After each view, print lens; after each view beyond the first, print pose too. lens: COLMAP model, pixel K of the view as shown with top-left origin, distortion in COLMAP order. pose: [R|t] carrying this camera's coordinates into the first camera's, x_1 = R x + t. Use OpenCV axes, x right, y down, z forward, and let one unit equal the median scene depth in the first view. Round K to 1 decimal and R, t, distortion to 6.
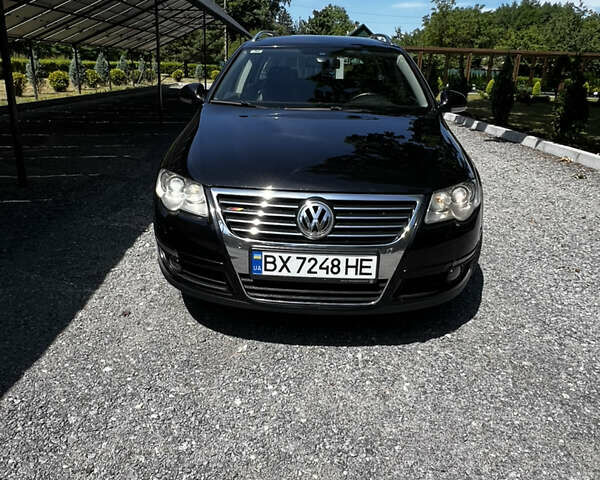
lens RADIAL K [[491.4, 0, 303.1], [0, 491.4, 238.7], [0, 0, 1]] dist [-0.007533, -0.001102]
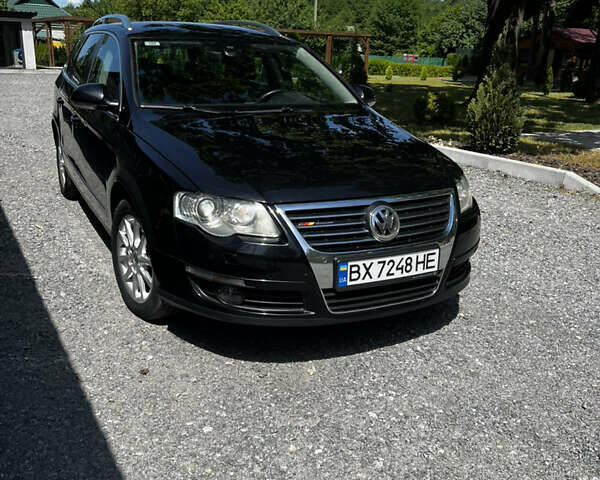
lens RADIAL K [[594.0, 0, 295.1], [0, 594.0, 242.8], [0, 0, 1]] dist [0.030388, 0.000000]
pose [[0.873690, -0.147104, 0.463709, -0.704796], [0.153133, 0.987893, 0.024870, -0.056377], [-0.461753, 0.049280, 0.885638, -0.003245]]
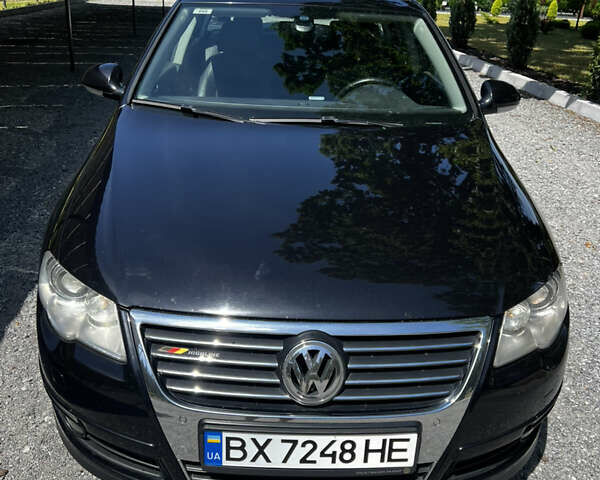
lens RADIAL K [[594.0, 0, 303.8], [0, 594.0, 239.6], [0, 0, 1]] dist [0.030388, 0.000000]
pose [[0.997580, -0.010595, 0.068721, -0.032435], [0.004755, 0.996403, 0.084603, -0.252963], [-0.069370, -0.084072, 0.994042, 0.307723]]
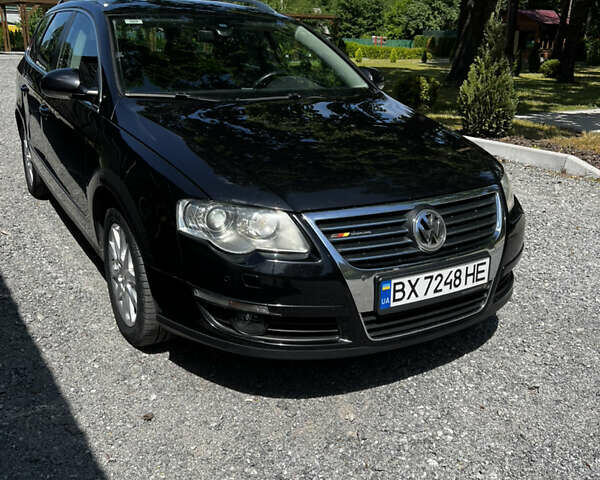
lens RADIAL K [[594.0, 0, 298.5], [0, 594.0, 241.8], [0, 0, 1]] dist [0.030388, 0.000000]
pose [[0.843485, -0.182378, 0.505244, -0.688163], [0.178331, 0.982326, 0.056873, -0.117150], [-0.506687, 0.042129, 0.861100, 0.218625]]
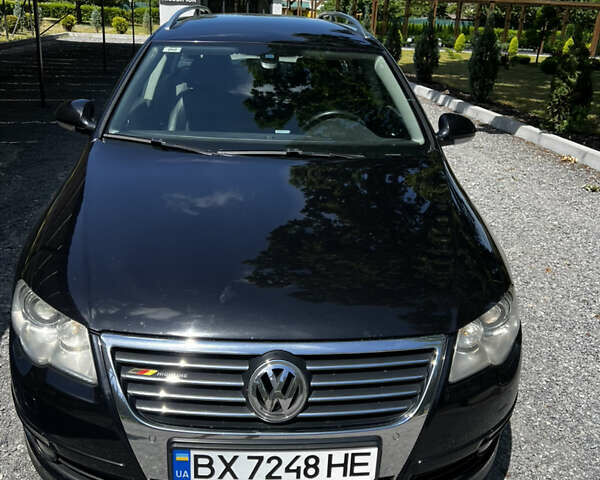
lens RADIAL K [[594.0, 0, 295.7], [0, 594.0, 241.6], [0, 0, 1]] dist [0.030388, 0.000000]
pose [[0.994755, -0.019347, 0.100438, -0.022927], [0.015873, 0.999252, 0.035273, -0.246767], [-0.101046, -0.033494, 0.994318, 0.264080]]
